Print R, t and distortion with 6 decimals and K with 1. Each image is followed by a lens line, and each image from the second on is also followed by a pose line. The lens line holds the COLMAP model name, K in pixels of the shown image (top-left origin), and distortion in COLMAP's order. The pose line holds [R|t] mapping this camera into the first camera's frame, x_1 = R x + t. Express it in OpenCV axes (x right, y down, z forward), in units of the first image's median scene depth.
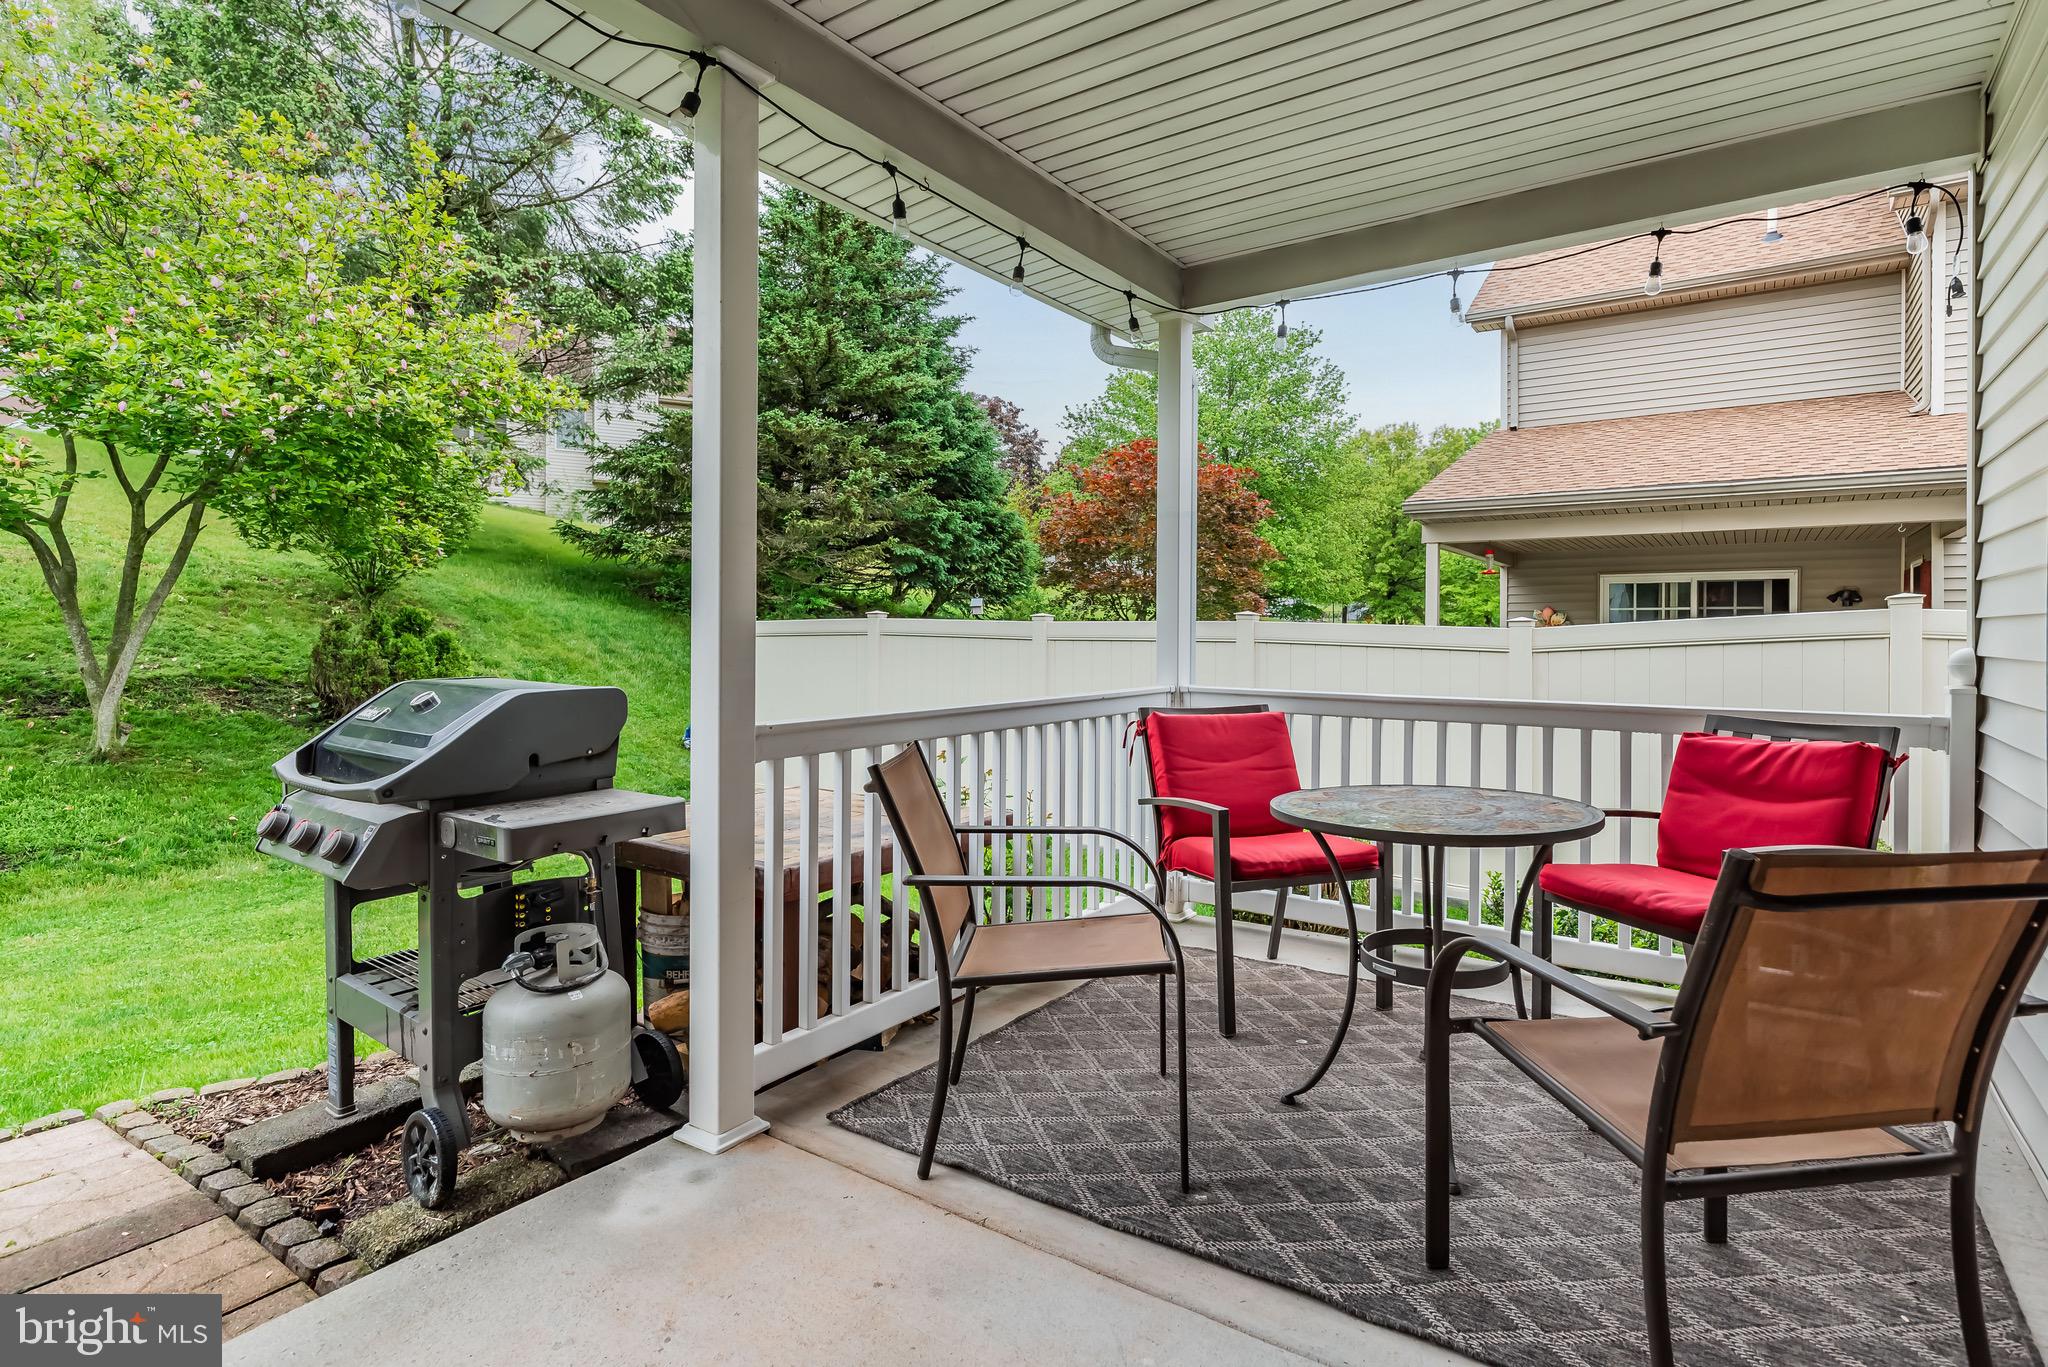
lens RADIAL K [[1001.2, 0, 1084.7], [0, 1001.2, 636.0], [0, 0, 1]] dist [-0.002831, 0.001252]
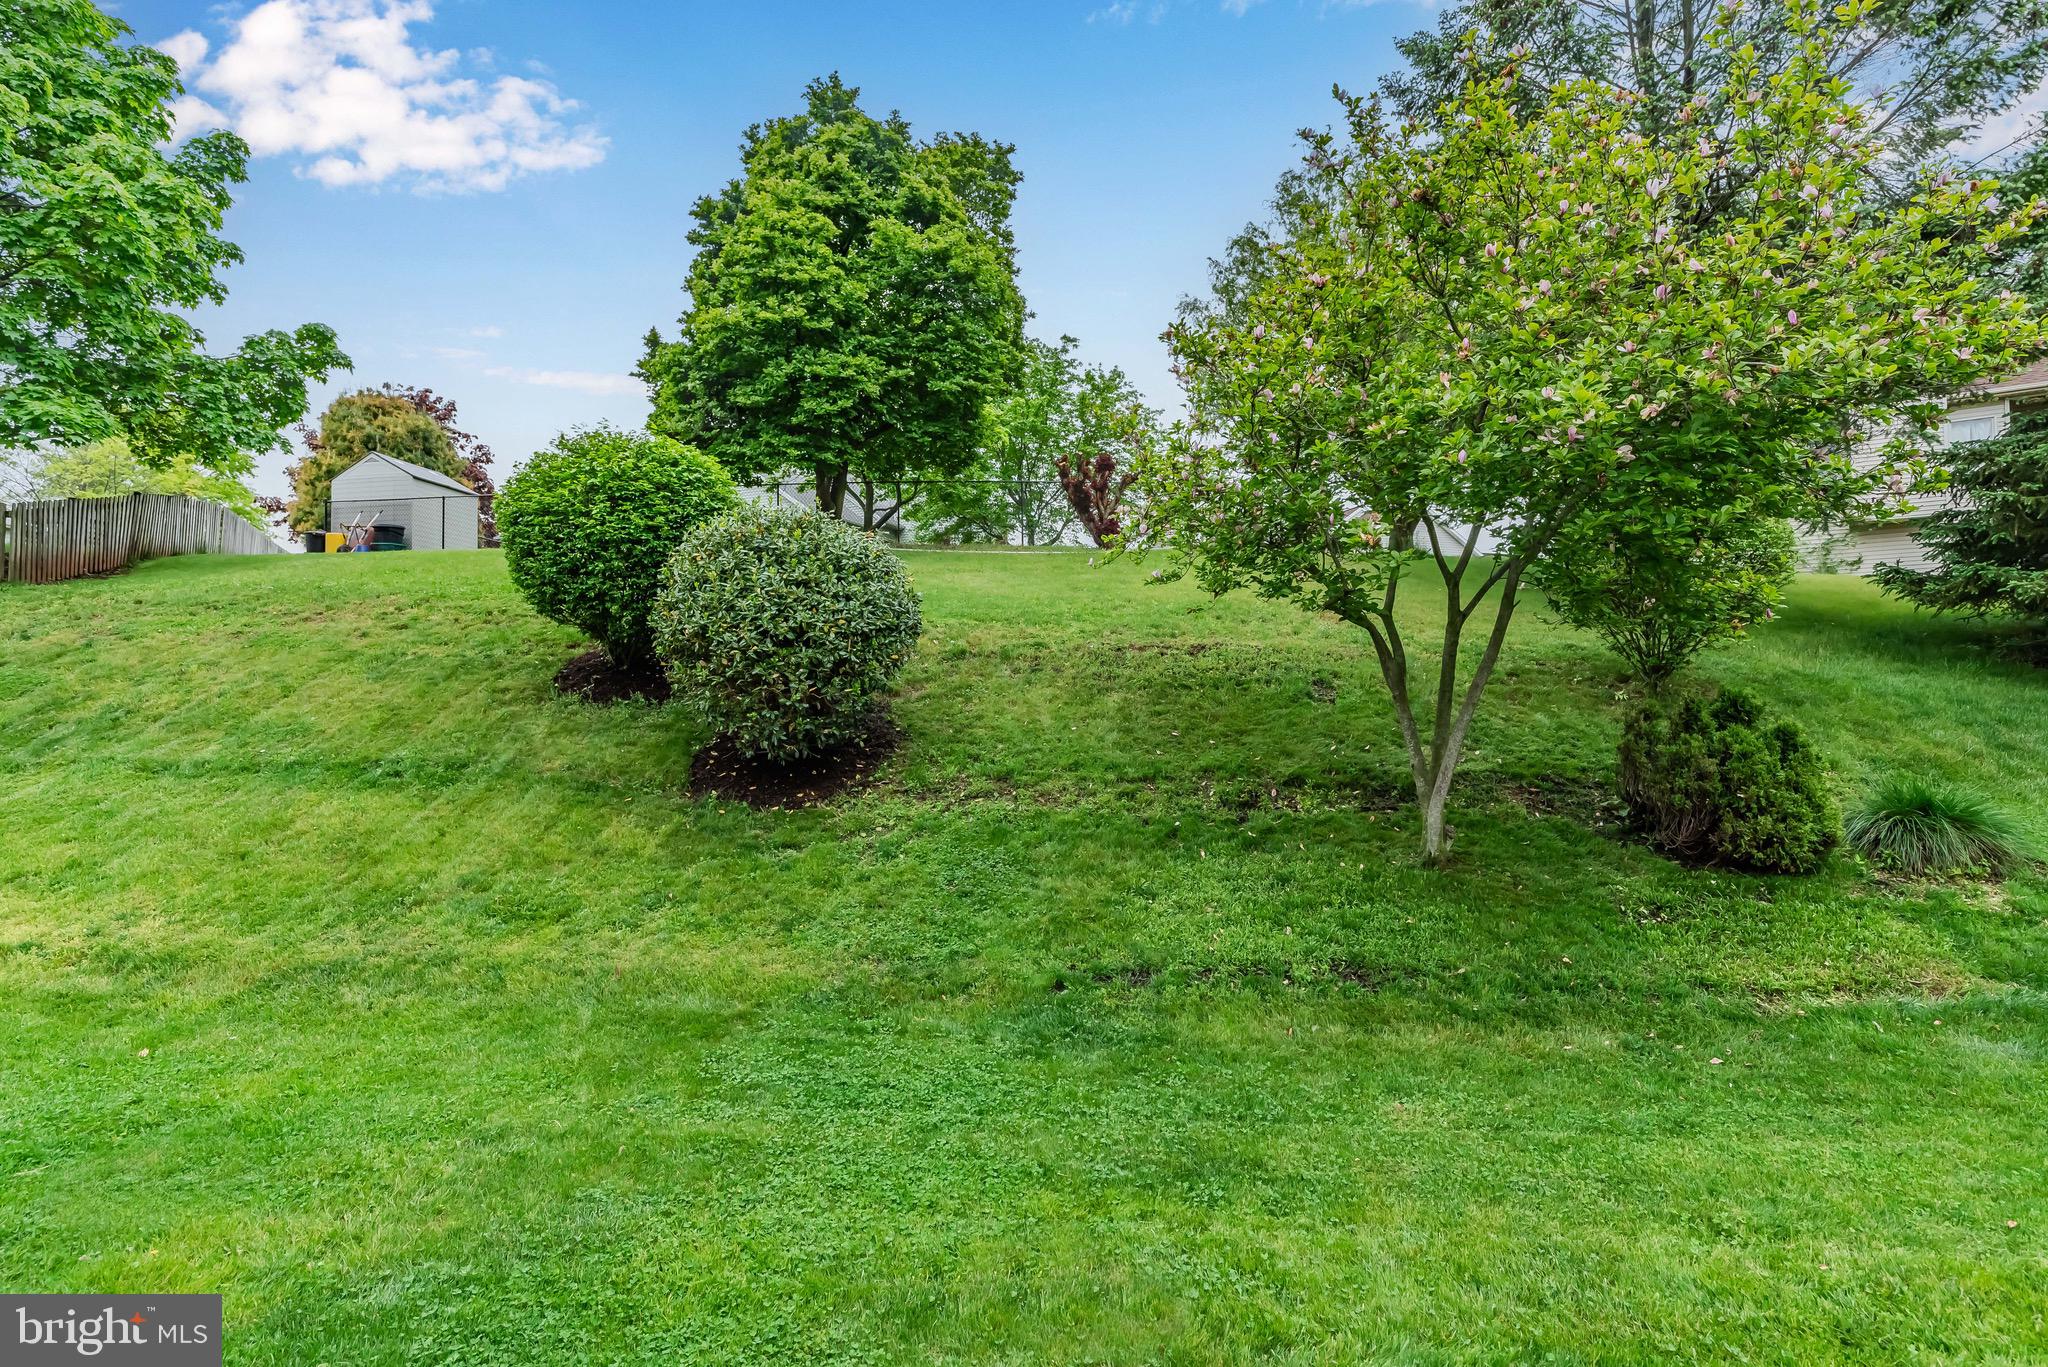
lens RADIAL K [[1001.2, 0, 1024.7], [0, 1001.2, 686.6], [0, 0, 1]] dist [-0.002831, 0.001252]
pose [[0.440258, -0.033810, -0.897235, -0.267354], [0.006306, 0.999383, -0.034565, -0.009051], [0.897849, 0.009560, 0.440199, 0.216633]]
